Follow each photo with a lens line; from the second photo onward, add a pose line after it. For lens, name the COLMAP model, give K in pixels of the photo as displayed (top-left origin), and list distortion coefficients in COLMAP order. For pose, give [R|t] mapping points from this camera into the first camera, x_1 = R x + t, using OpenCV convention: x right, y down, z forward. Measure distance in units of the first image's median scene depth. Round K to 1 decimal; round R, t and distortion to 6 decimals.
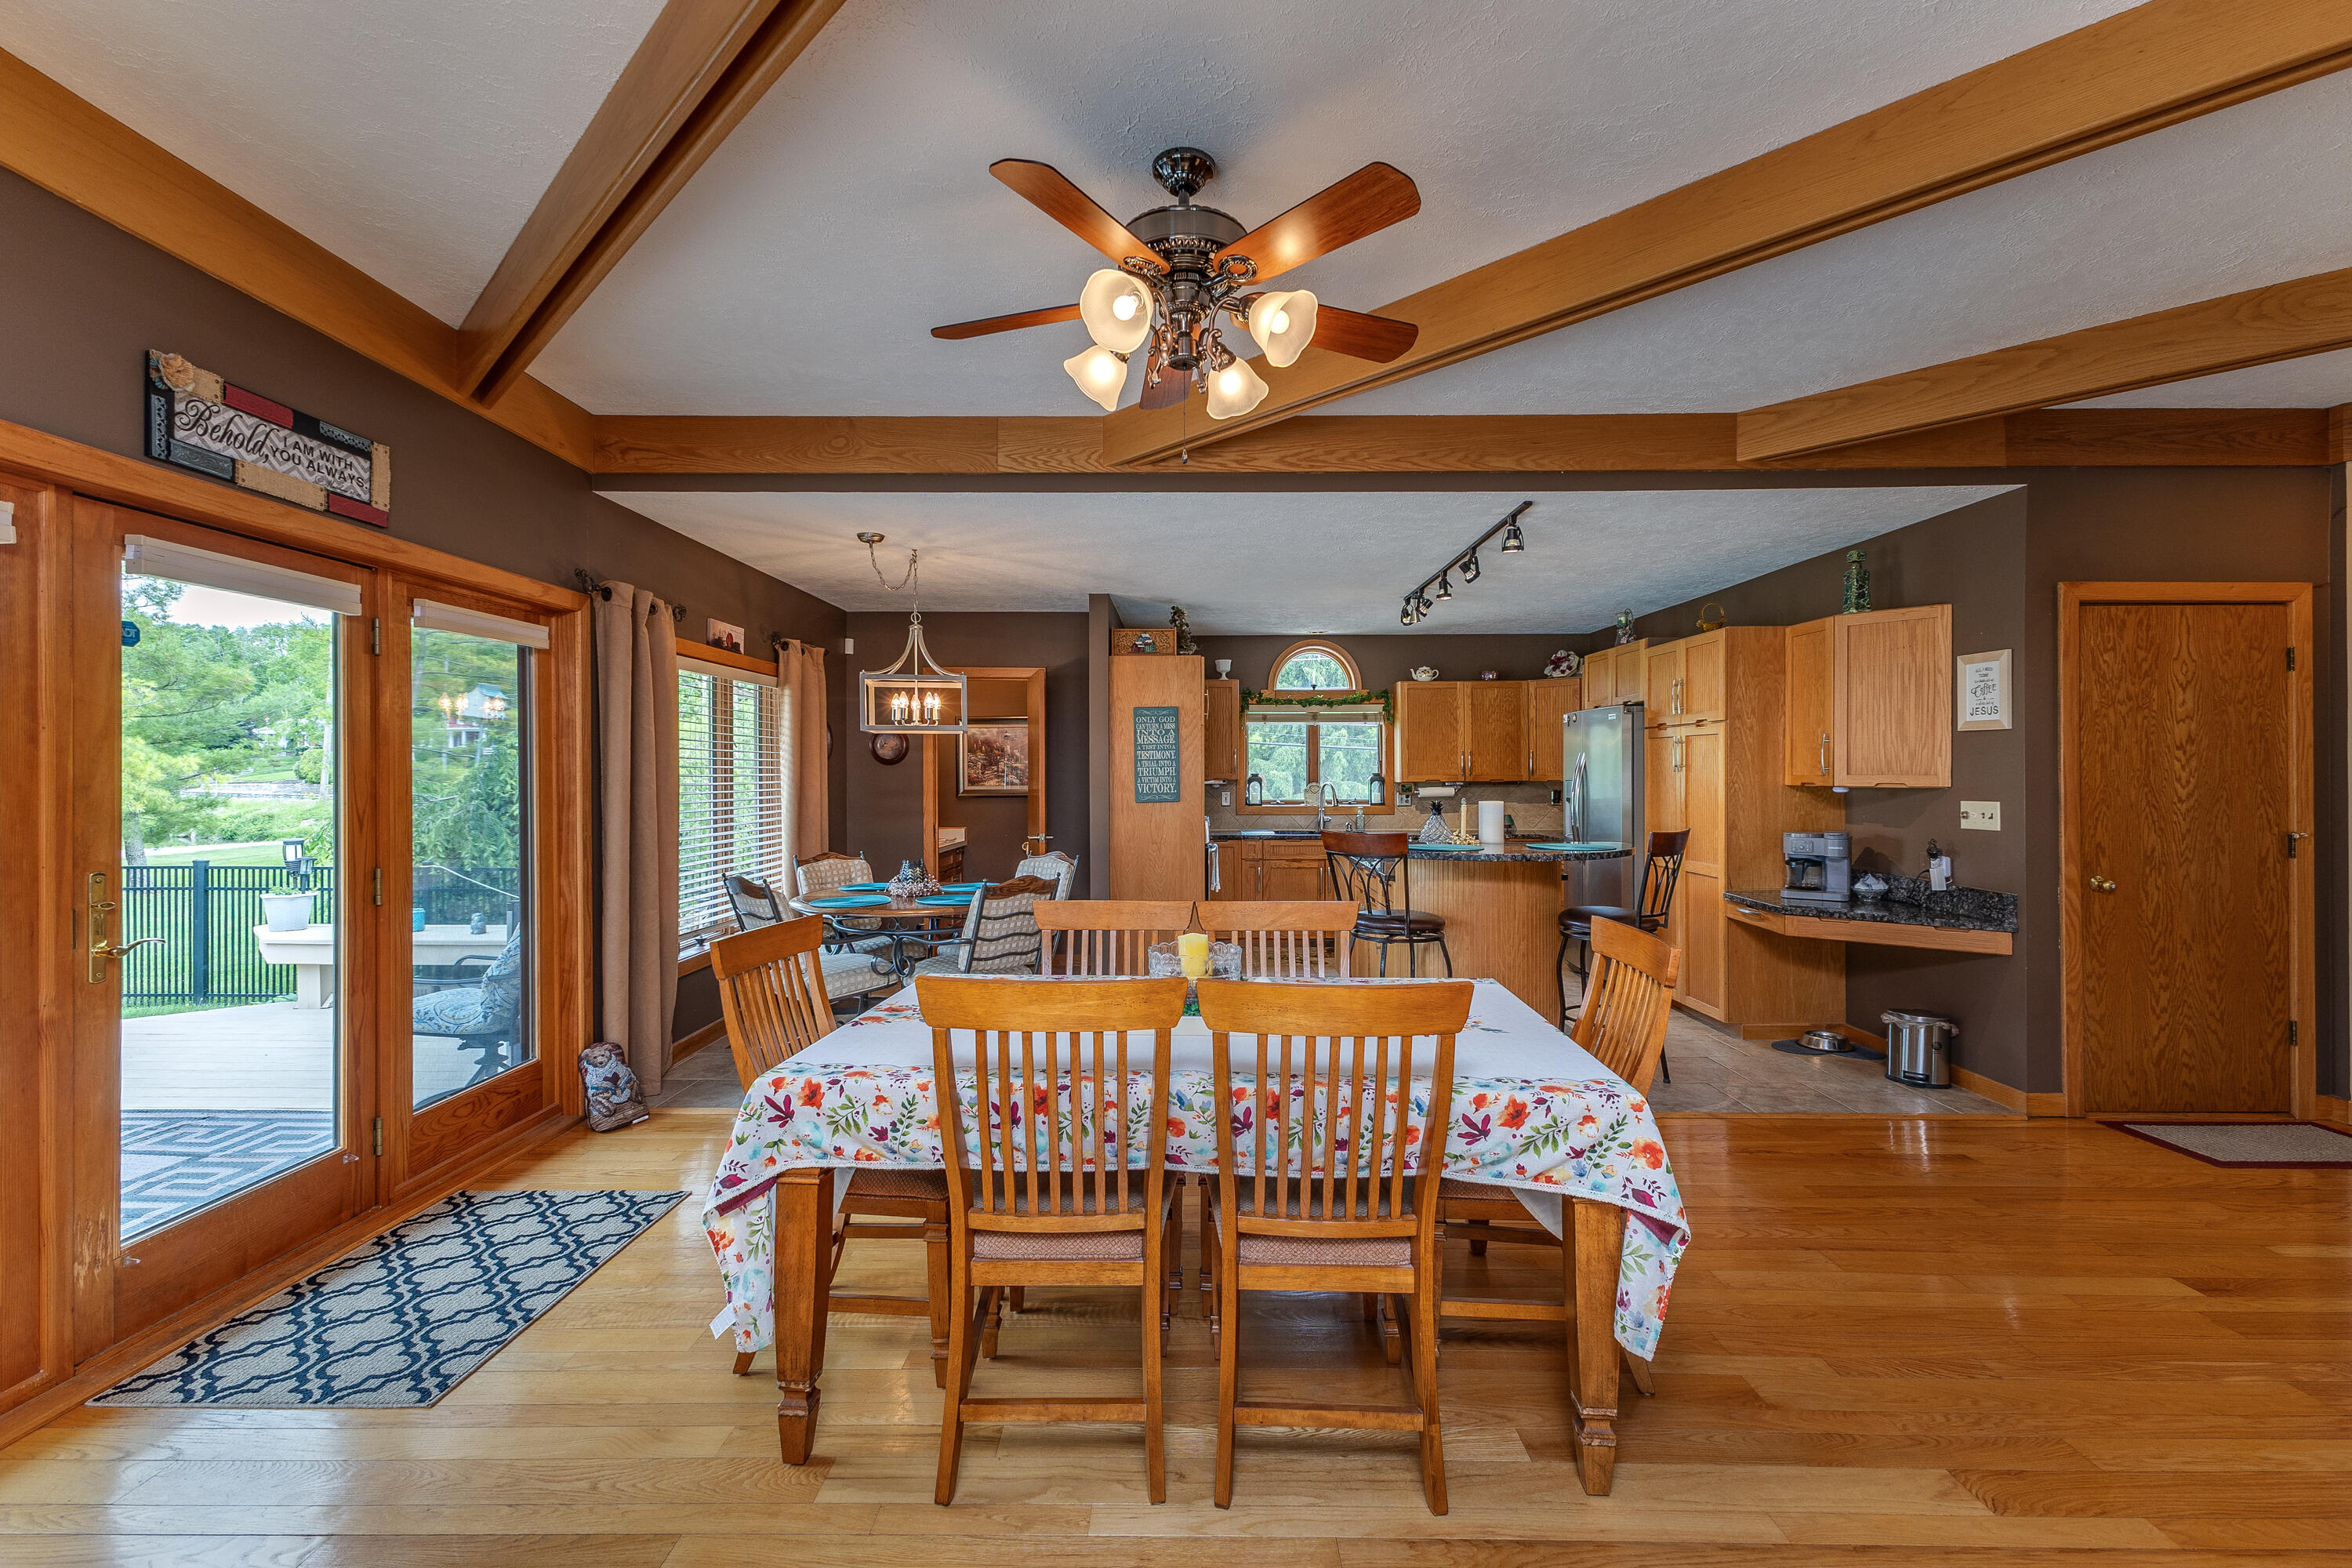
lens RADIAL K [[1027.9, 0, 1193.3], [0, 1027.9, 768.7], [0, 0, 1]] dist [0.014220, -0.004324]
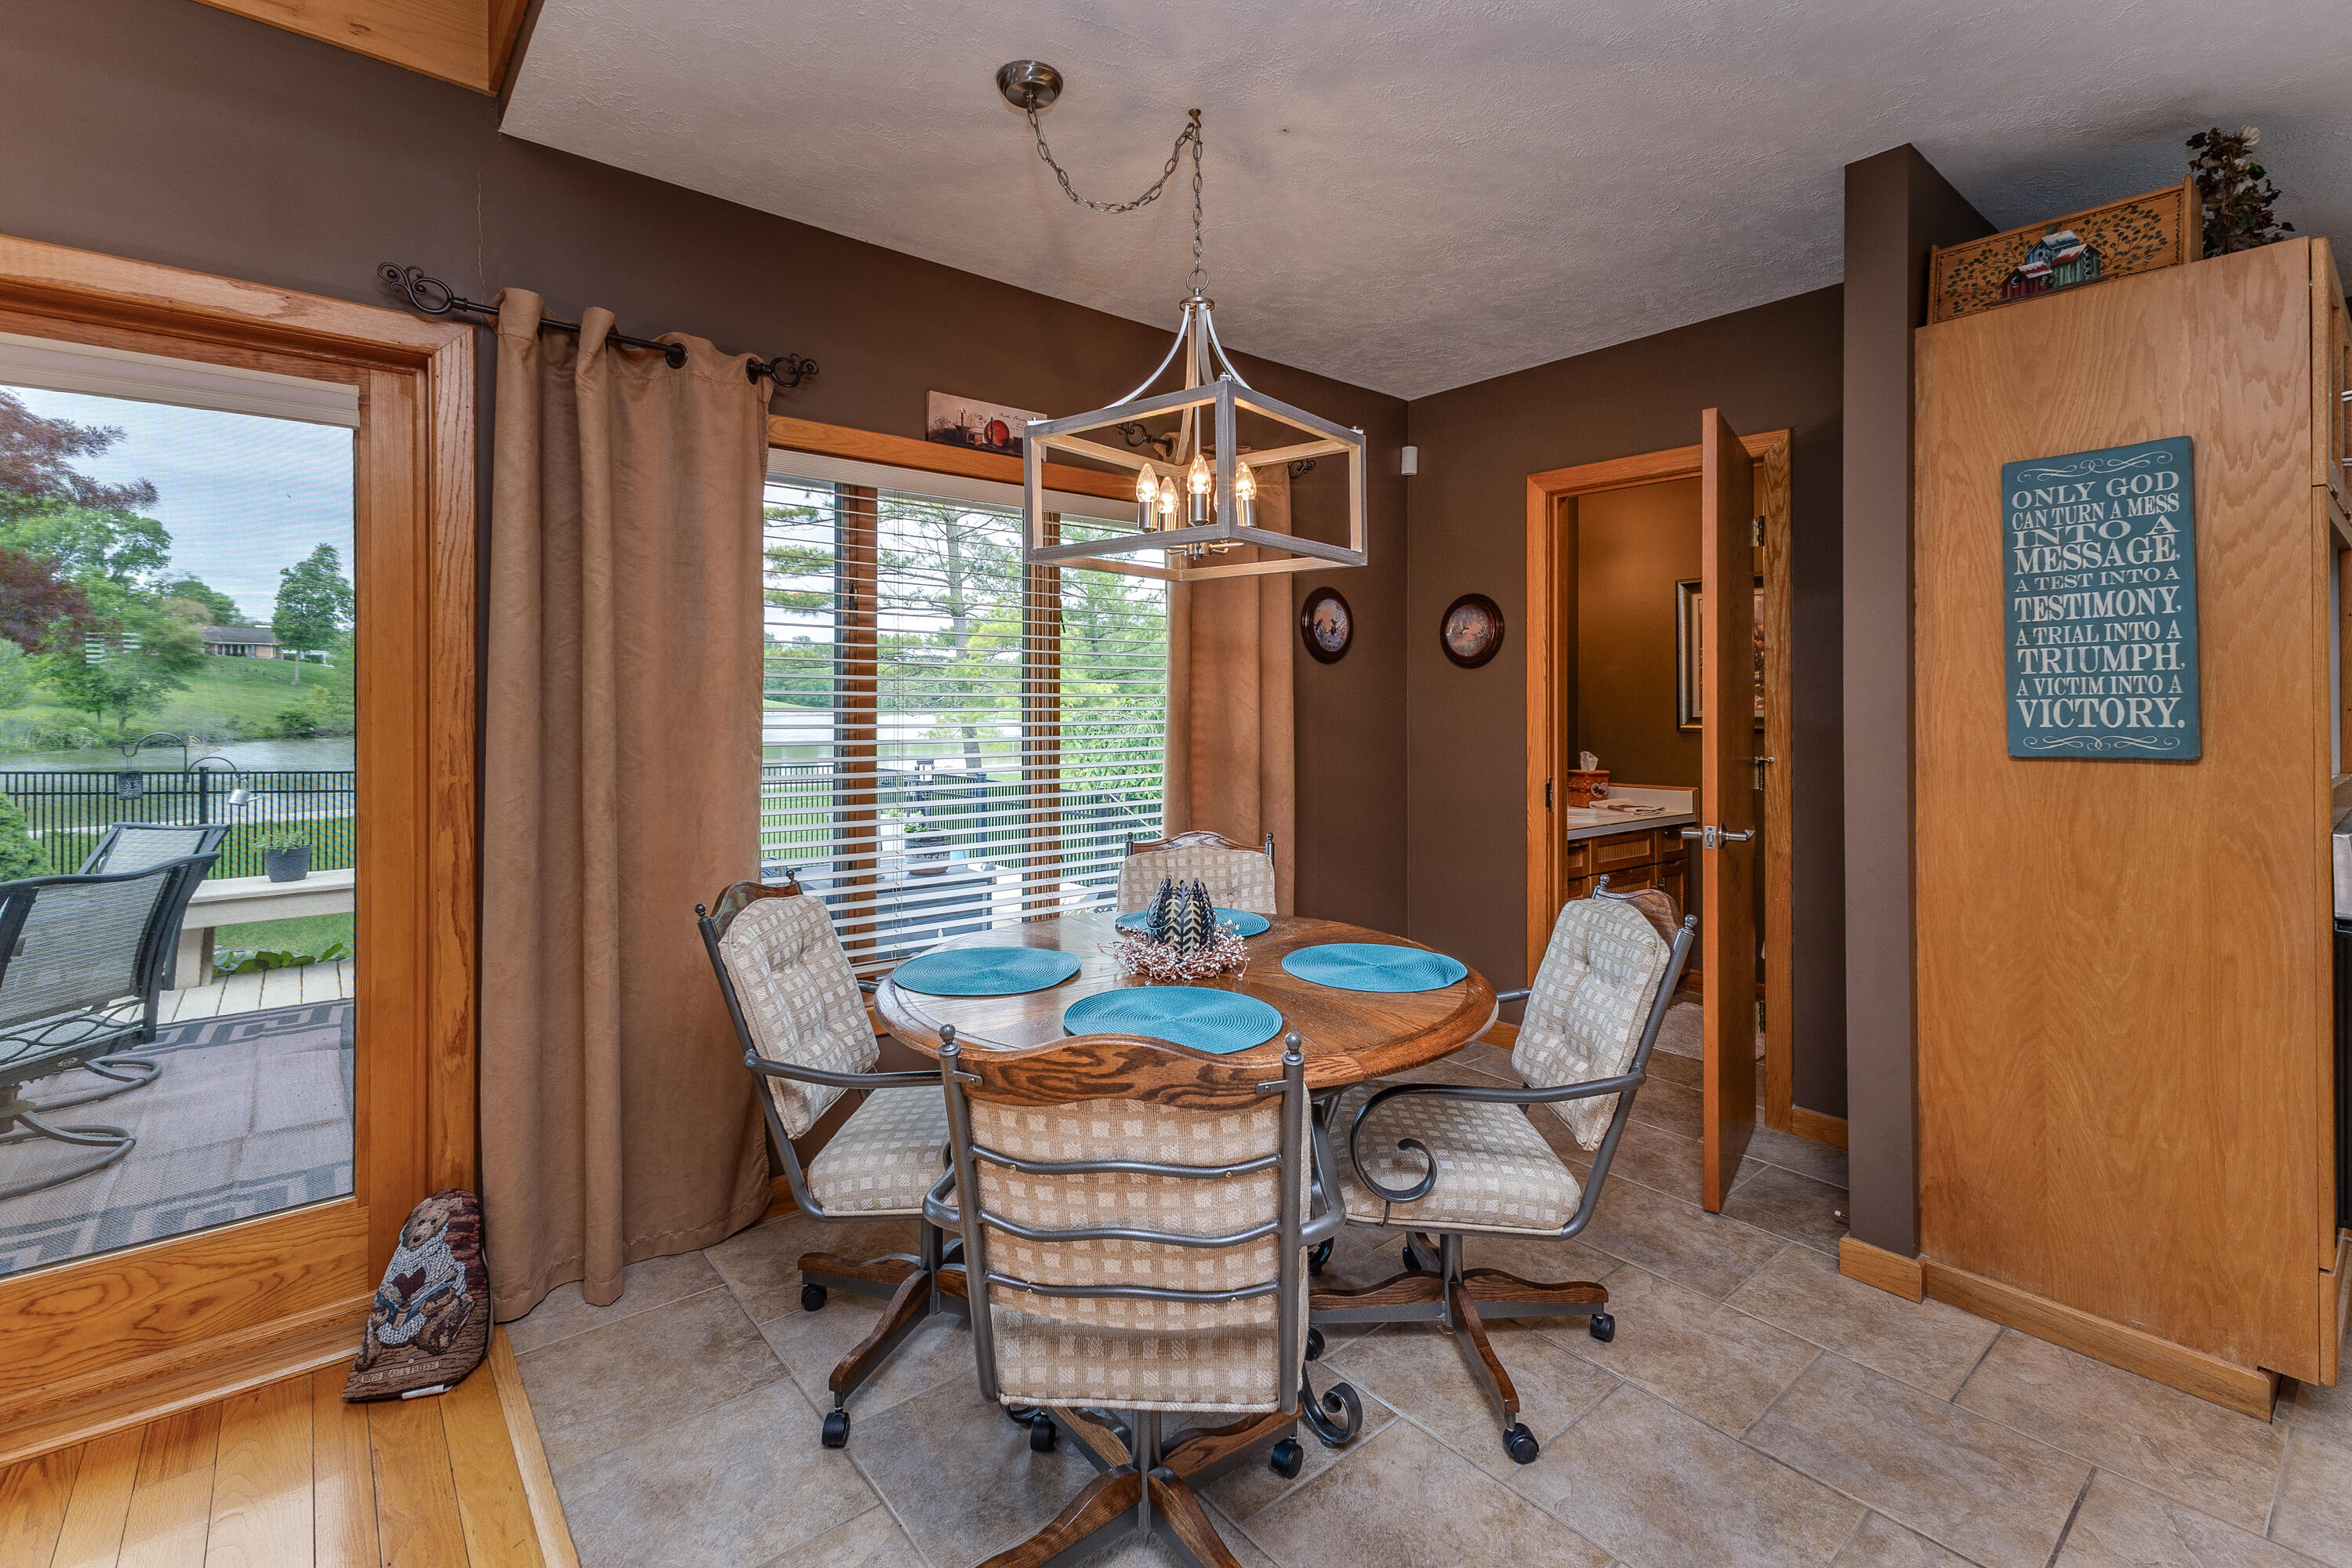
lens RADIAL K [[1027.9, 0, 1164.8], [0, 1027.9, 705.4], [0, 0, 1]] dist [0.014220, -0.004324]
pose [[0.633889, 0.003959, -0.773414, 0.027804], [0.001428, 0.999979, 0.006288, 0.014076], [0.773423, -0.005090, 0.633870, 0.588361]]
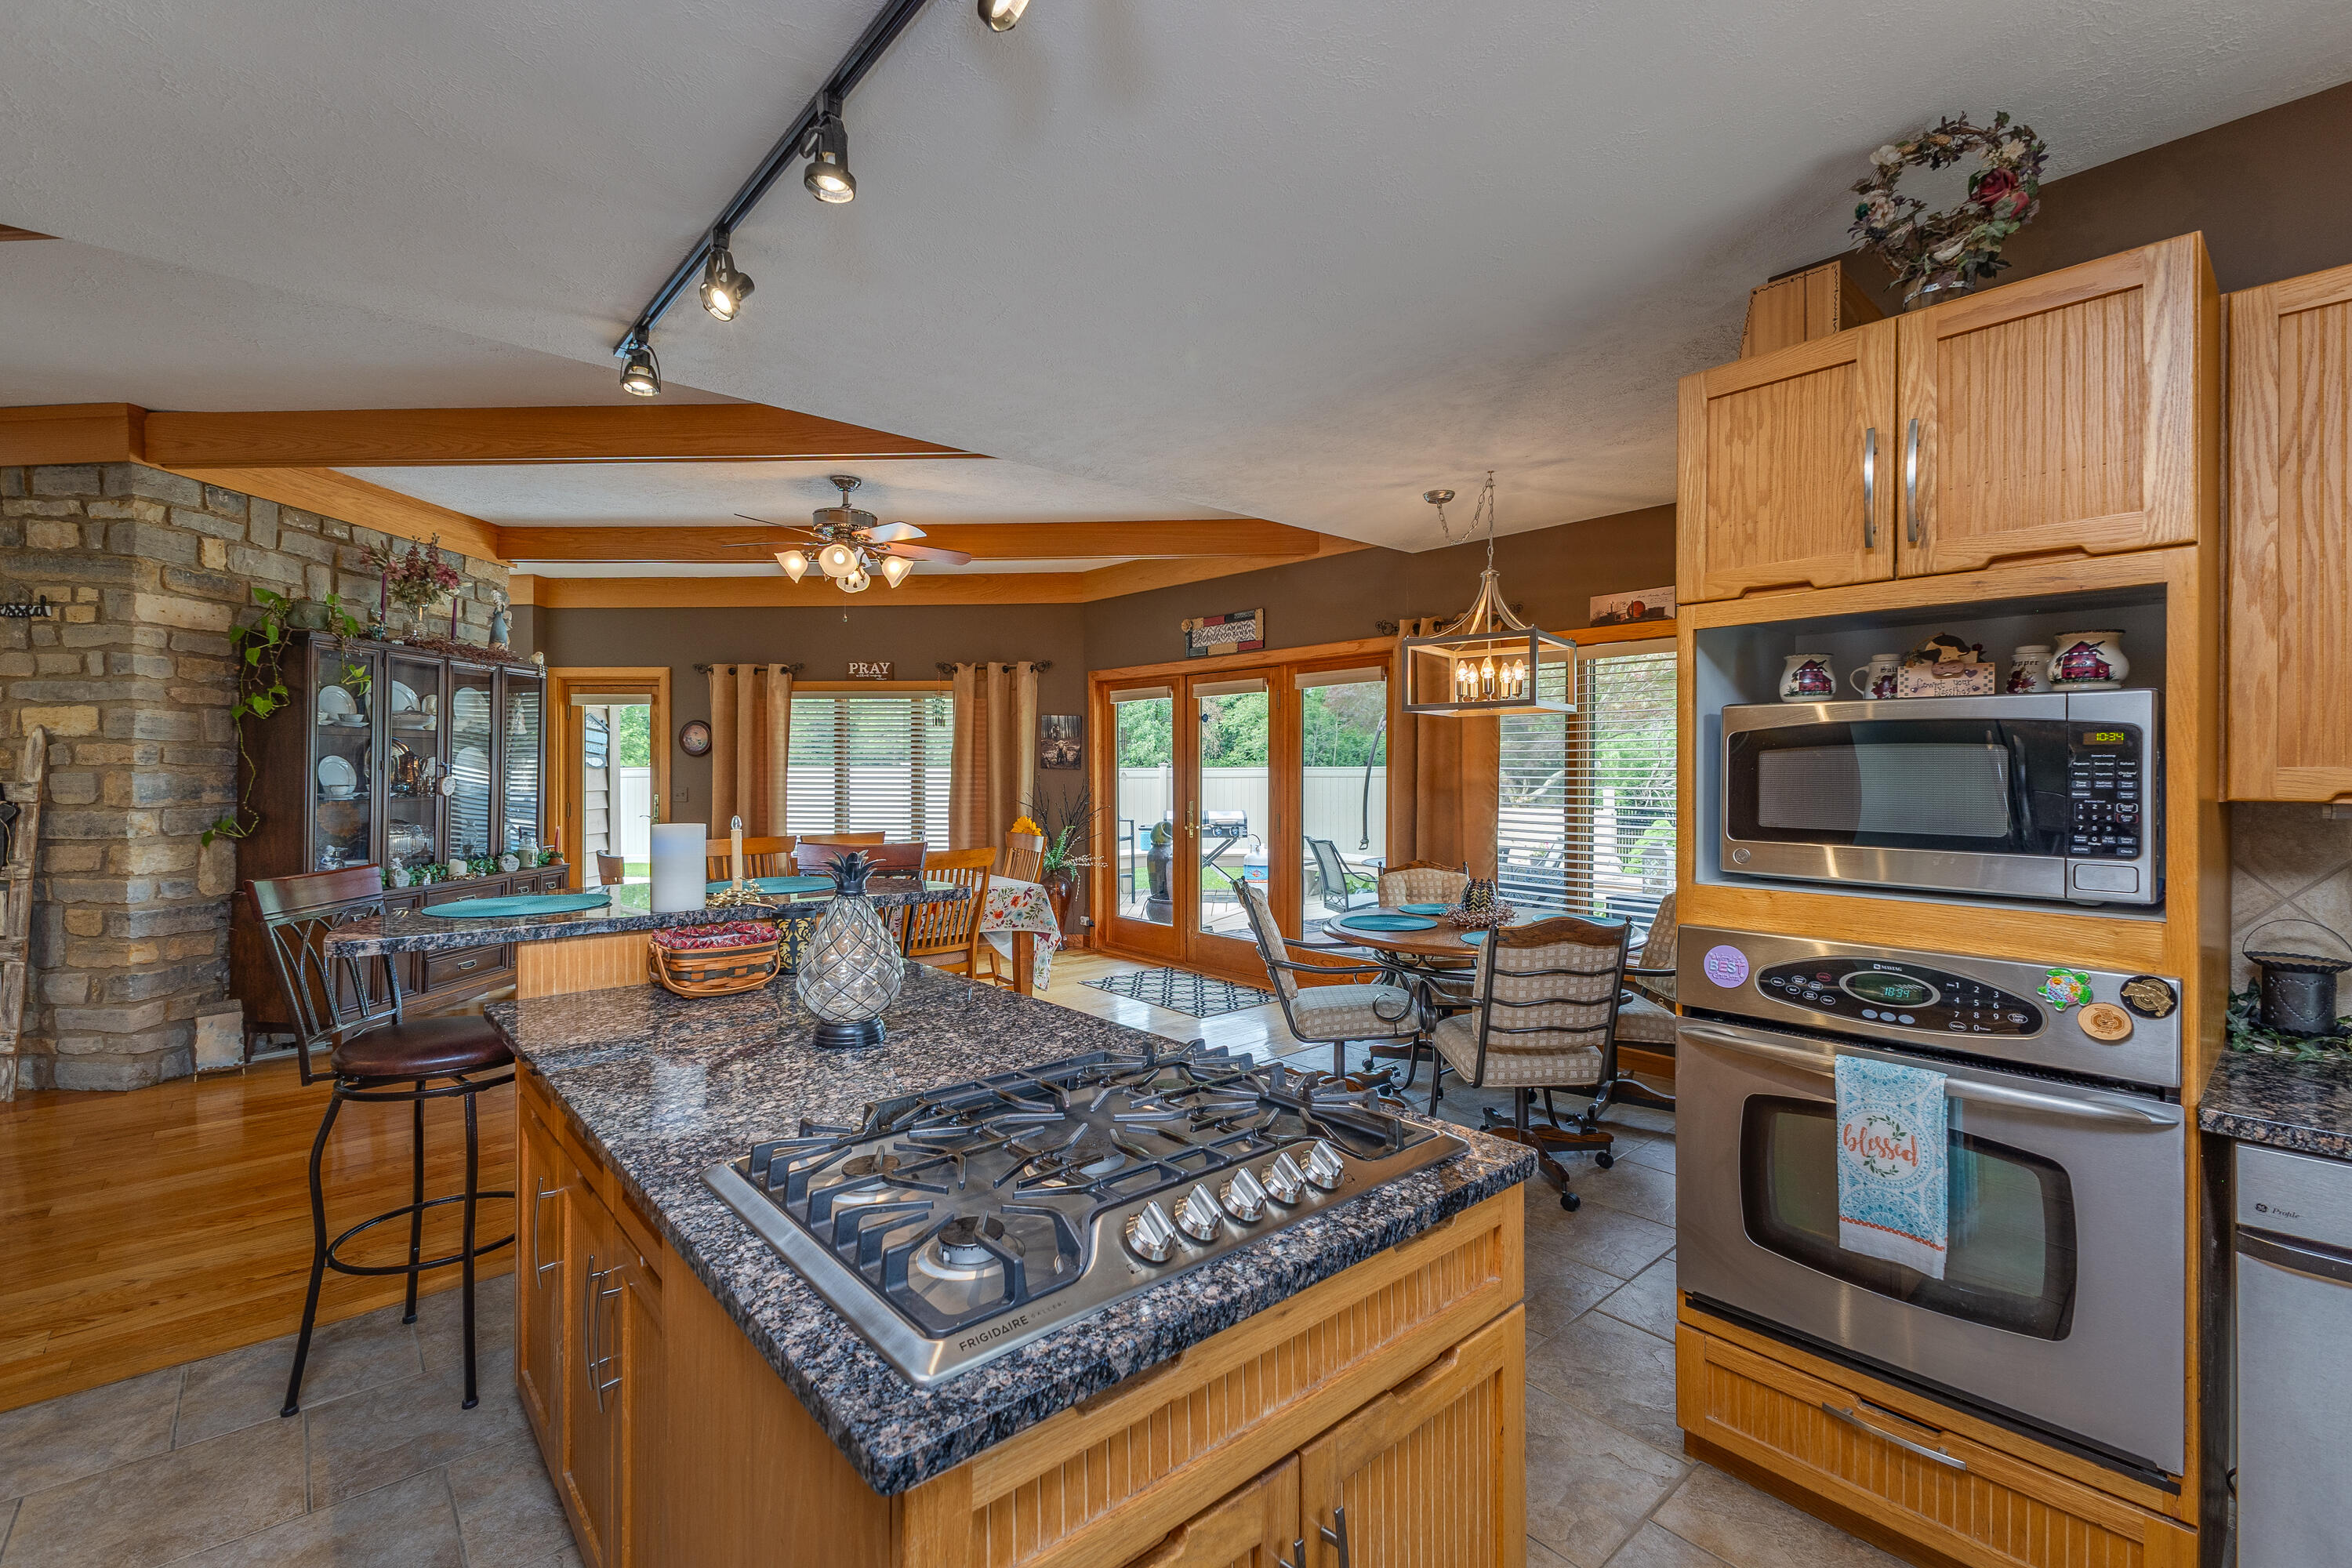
lens RADIAL K [[1027.9, 0, 1180.4], [0, 1027.9, 769.8], [0, 0, 1]] dist [0.014220, -0.004324]
pose [[-0.755322, 0.002614, -0.655348, 0.317161], [0.004881, 0.999987, -0.001638, 0.005221], [0.655335, -0.004436, -0.755325, 1.139296]]
